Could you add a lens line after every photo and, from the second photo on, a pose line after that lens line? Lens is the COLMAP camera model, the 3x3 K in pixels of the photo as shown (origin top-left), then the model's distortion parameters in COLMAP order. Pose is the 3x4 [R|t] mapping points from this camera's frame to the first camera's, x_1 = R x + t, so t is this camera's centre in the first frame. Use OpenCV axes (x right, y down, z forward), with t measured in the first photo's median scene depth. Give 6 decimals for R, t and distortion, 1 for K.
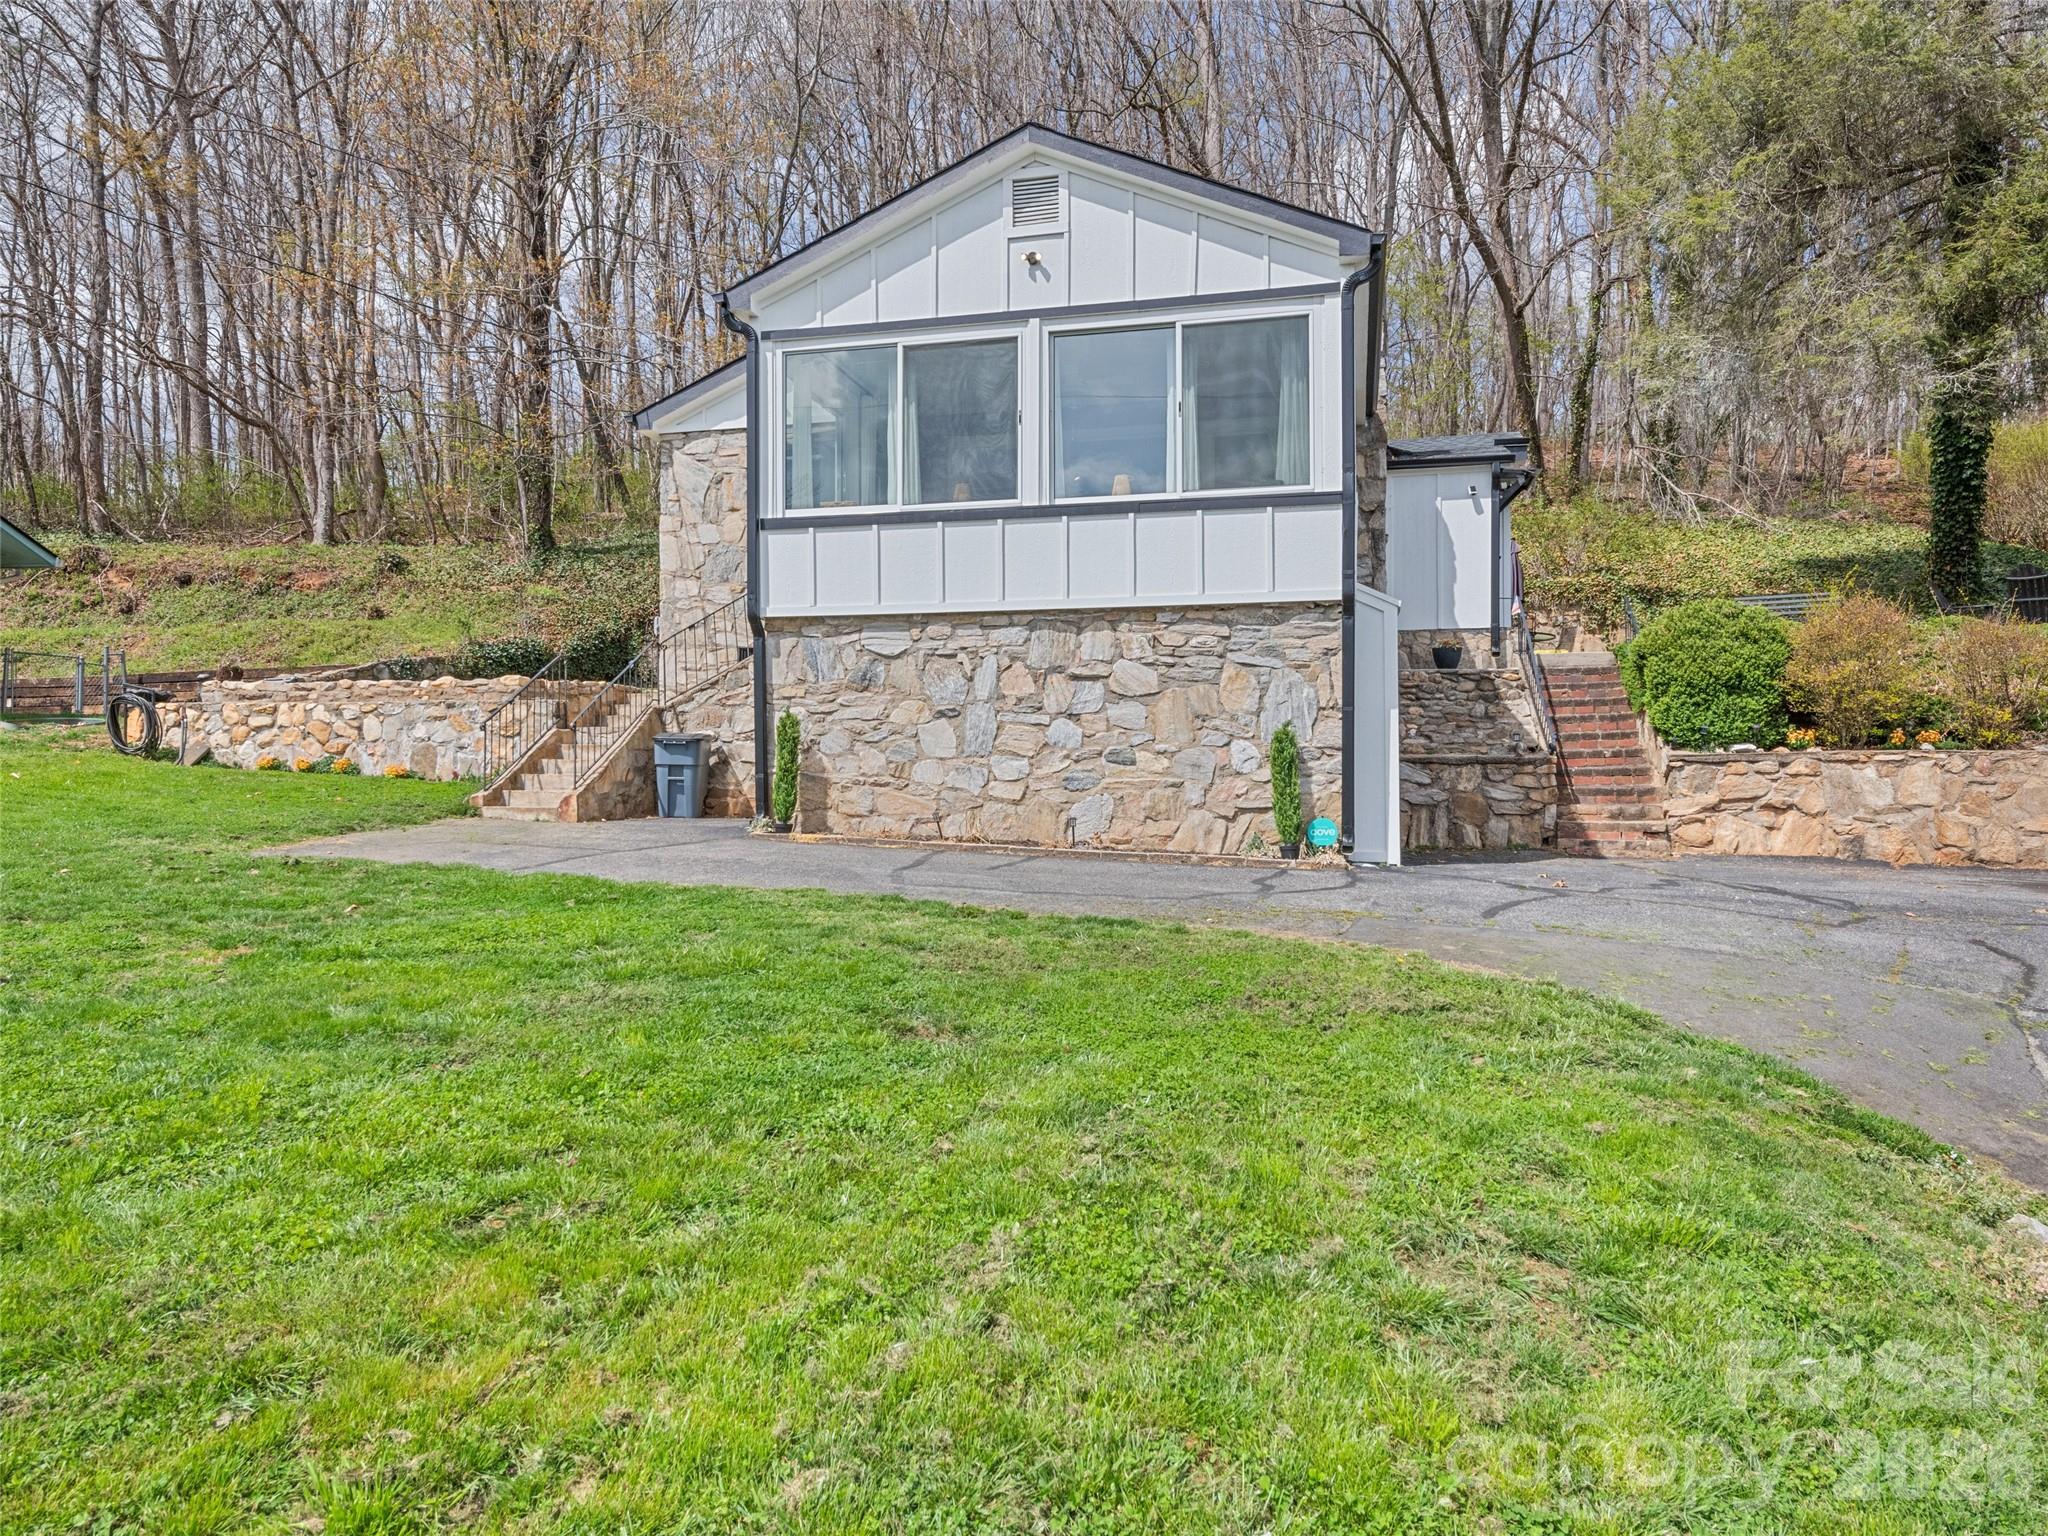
lens RADIAL K [[1407.7, 0, 1016.0], [0, 1407.7, 802.0], [0, 0, 1]] dist [0.019143, -0.000661]
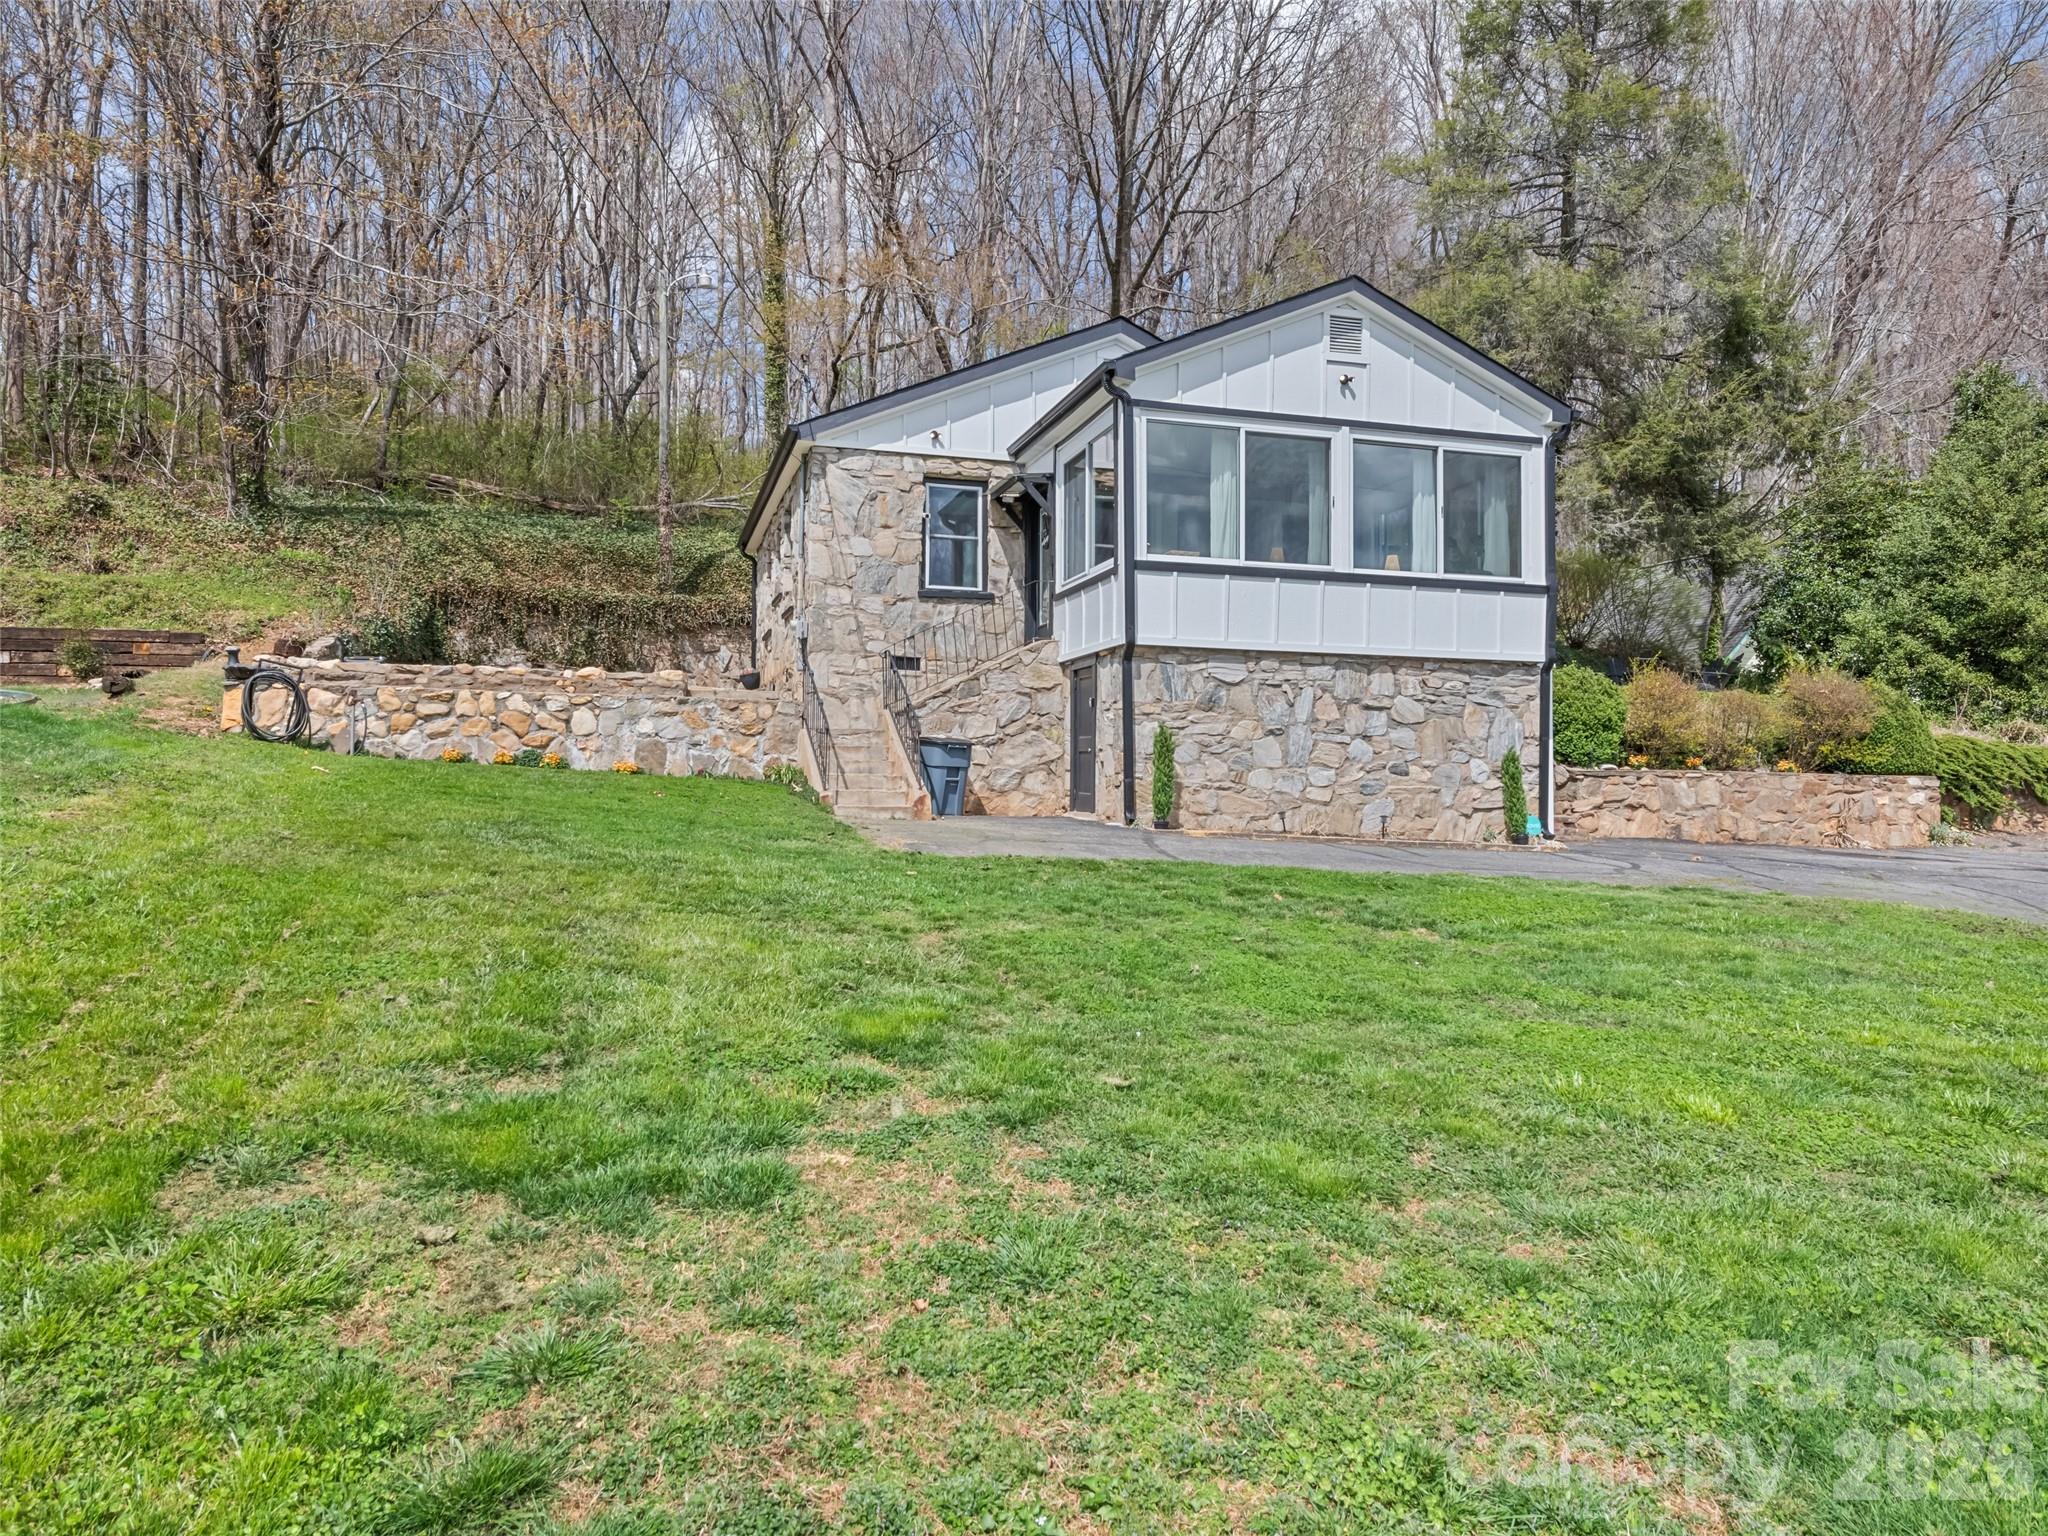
lens RADIAL K [[1327.5, 0, 1024.9], [0, 1327.5, 799.4], [0, 0, 1]] dist [0.022286, -0.001073]
pose [[0.861361, 0.002396, 0.507987, -0.830972], [-0.006162, 0.999965, 0.005733, -0.008607], [-0.507956, -0.008068, 0.861346, 0.099270]]
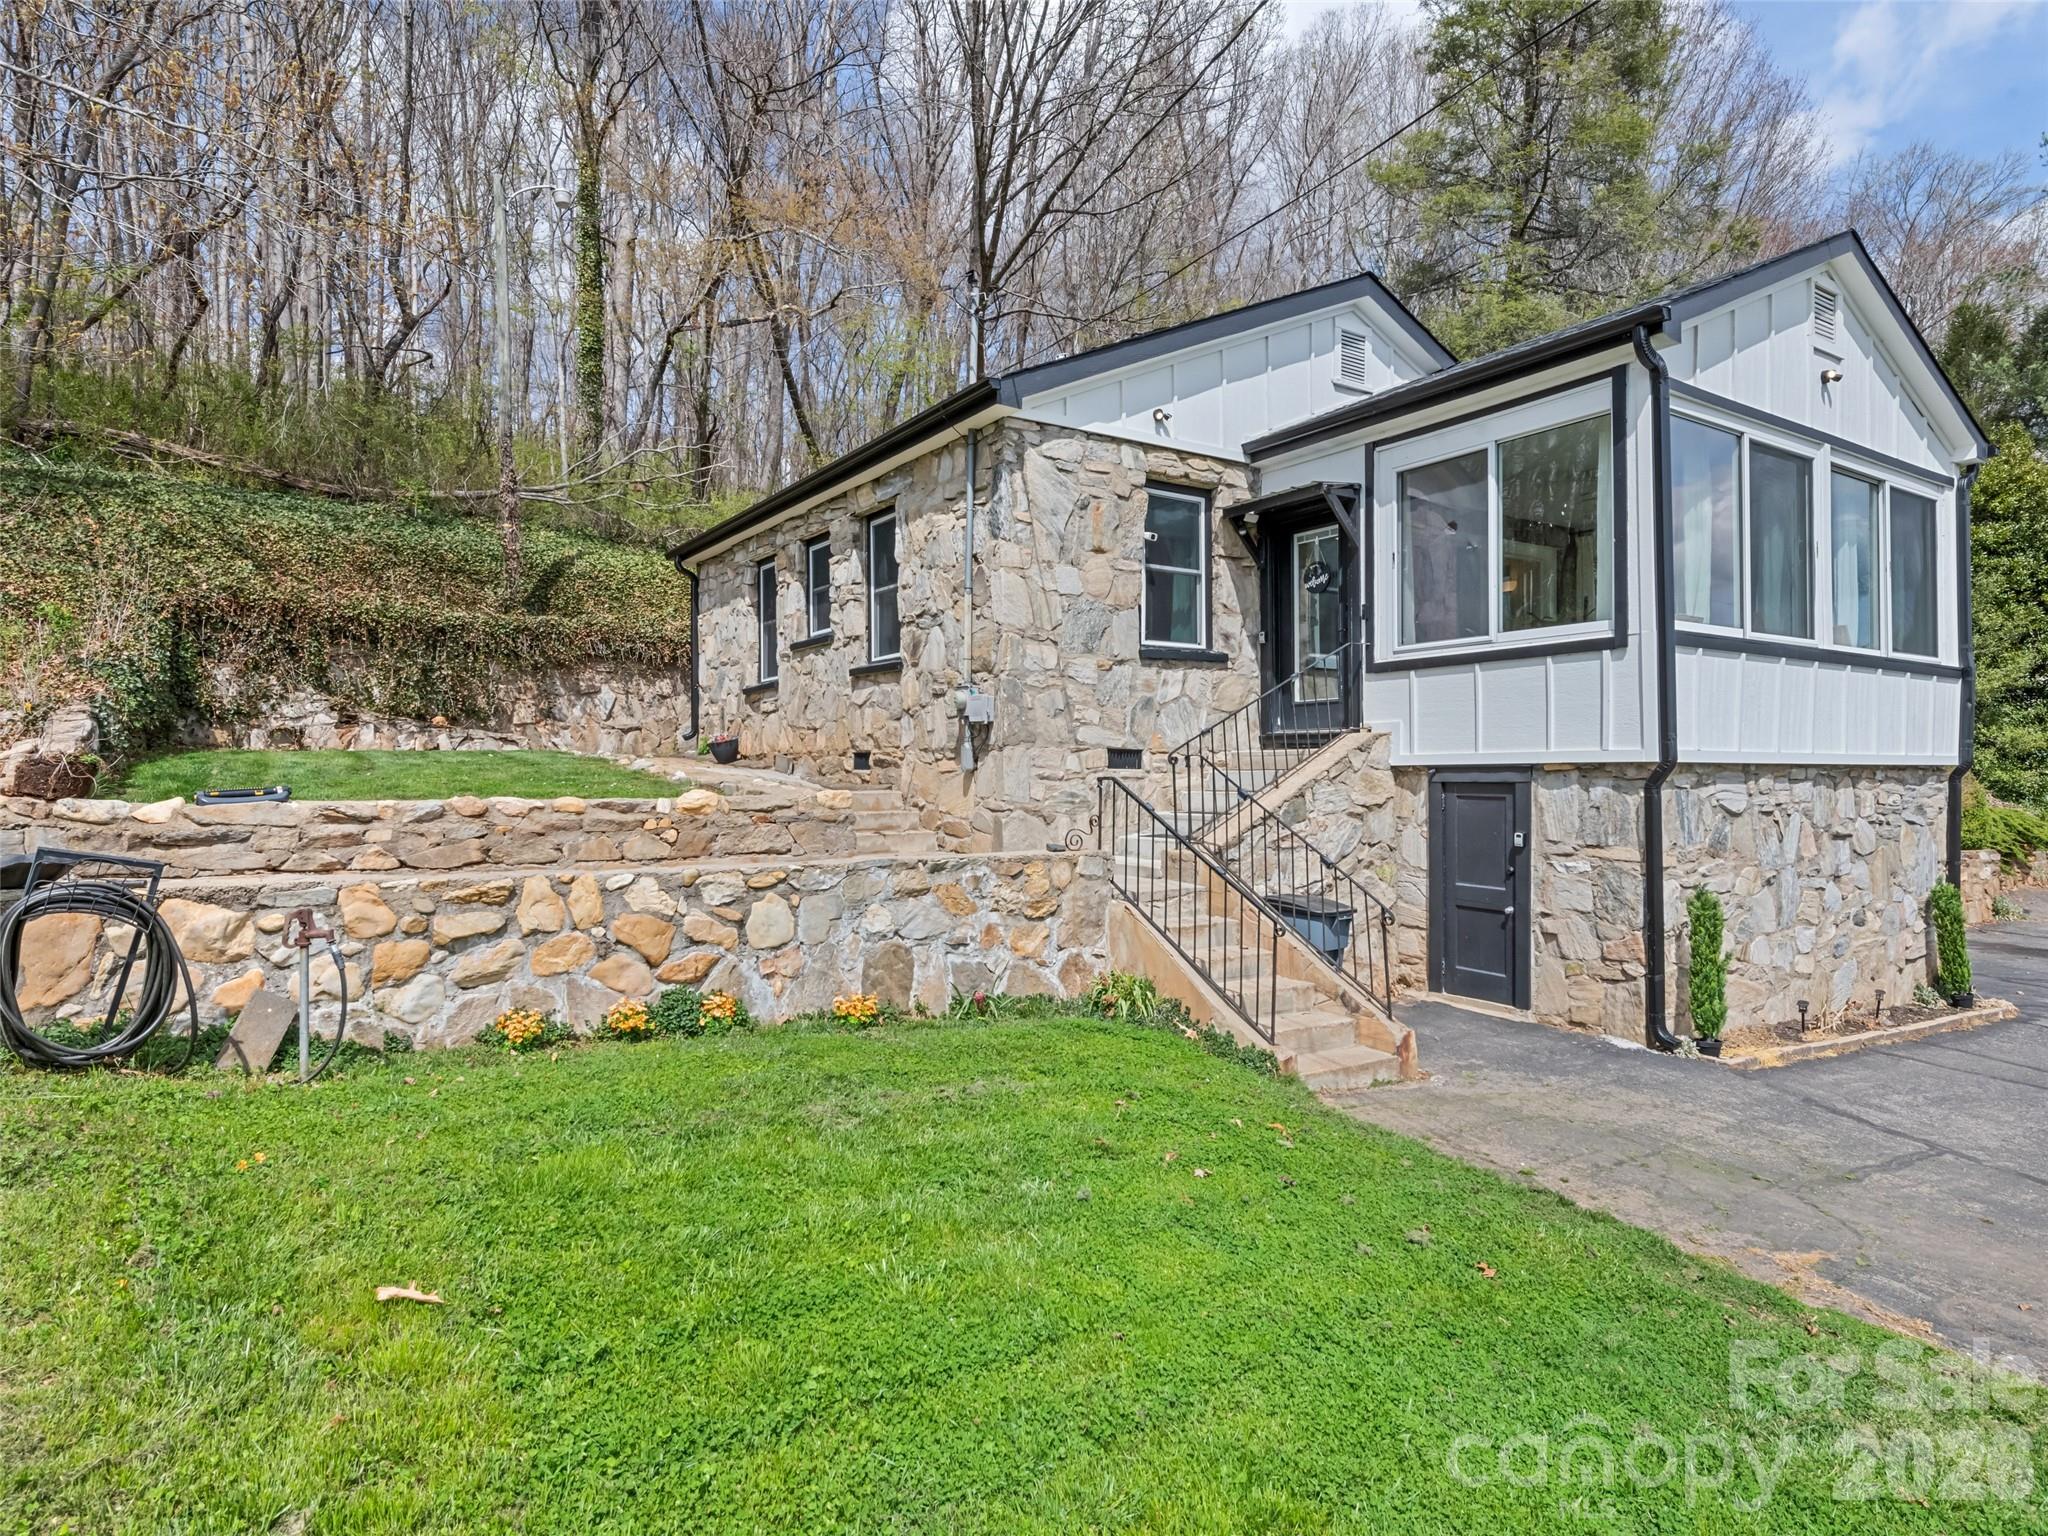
lens RADIAL K [[1170.2, 0, 1024.1], [0, 1170.2, 786.8], [0, 0, 1]] dist [0.015177, -0.001817]
pose [[0.669823, -0.011079, 0.742438, -0.878417], [0.004563, 0.999931, 0.010805, -0.128868], [-0.742507, -0.003850, 0.669828, 0.852046]]
